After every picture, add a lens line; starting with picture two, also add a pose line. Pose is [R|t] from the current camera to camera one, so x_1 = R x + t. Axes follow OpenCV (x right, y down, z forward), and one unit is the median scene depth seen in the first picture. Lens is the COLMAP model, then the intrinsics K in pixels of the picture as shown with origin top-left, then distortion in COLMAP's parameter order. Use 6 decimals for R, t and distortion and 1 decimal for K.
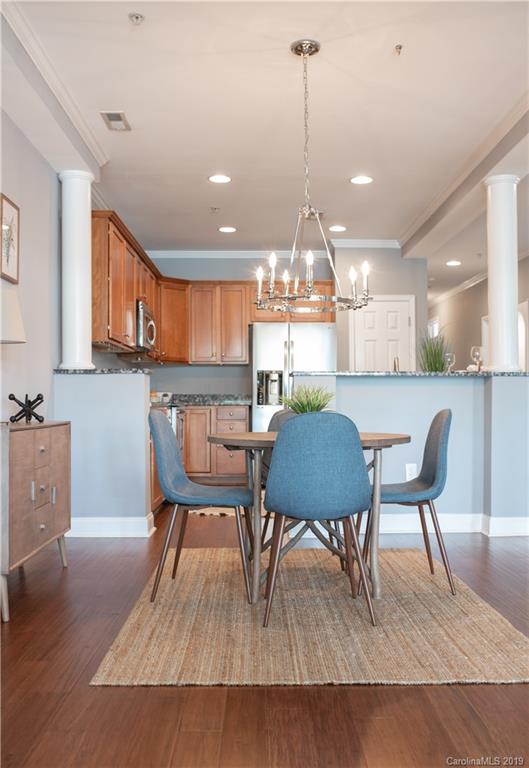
lens RADIAL K [[762.8, 0, 264.7], [0, 762.8, 405.0], [0, 0, 1]] dist [-0.072468, 0.000622]
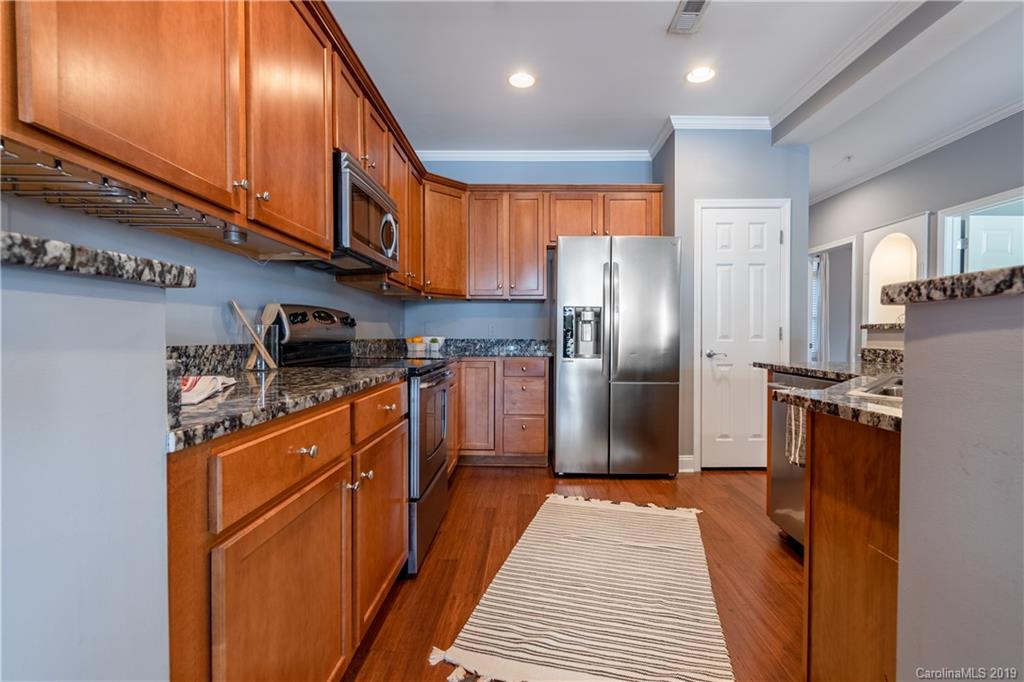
lens RADIAL K [[462.7, 0, 512.8], [0, 462.7, 348.4], [0, 0, 1]] dist [-0.000224, -0.000370]
pose [[0.999307, 0.006509, -0.036640, -0.039193], [-0.005500, 0.999605, 0.027567, -0.019085], [0.036805, -0.027346, 0.998948, 0.578566]]
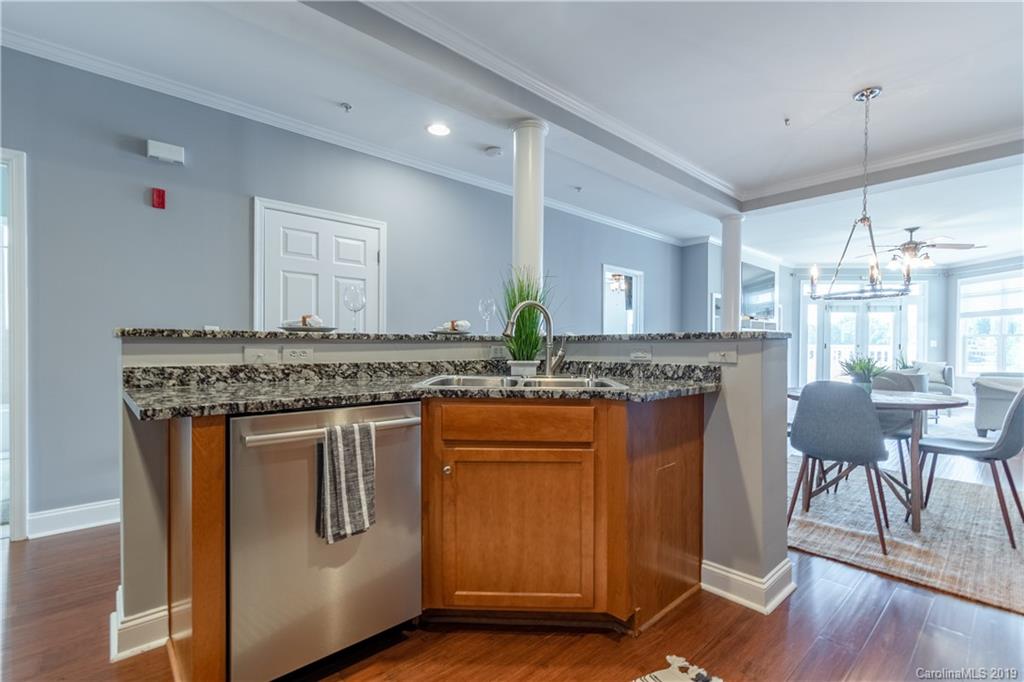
lens RADIAL K [[462.7, 0, 512.8], [0, 462.7, 348.4], [0, 0, 1]] dist [-0.000224, -0.000370]
pose [[-0.661801, -0.004899, 0.749663, -0.076020], [0.001340, 0.999969, 0.007718, -0.022217], [-0.749678, 0.006112, -0.661775, 1.077808]]
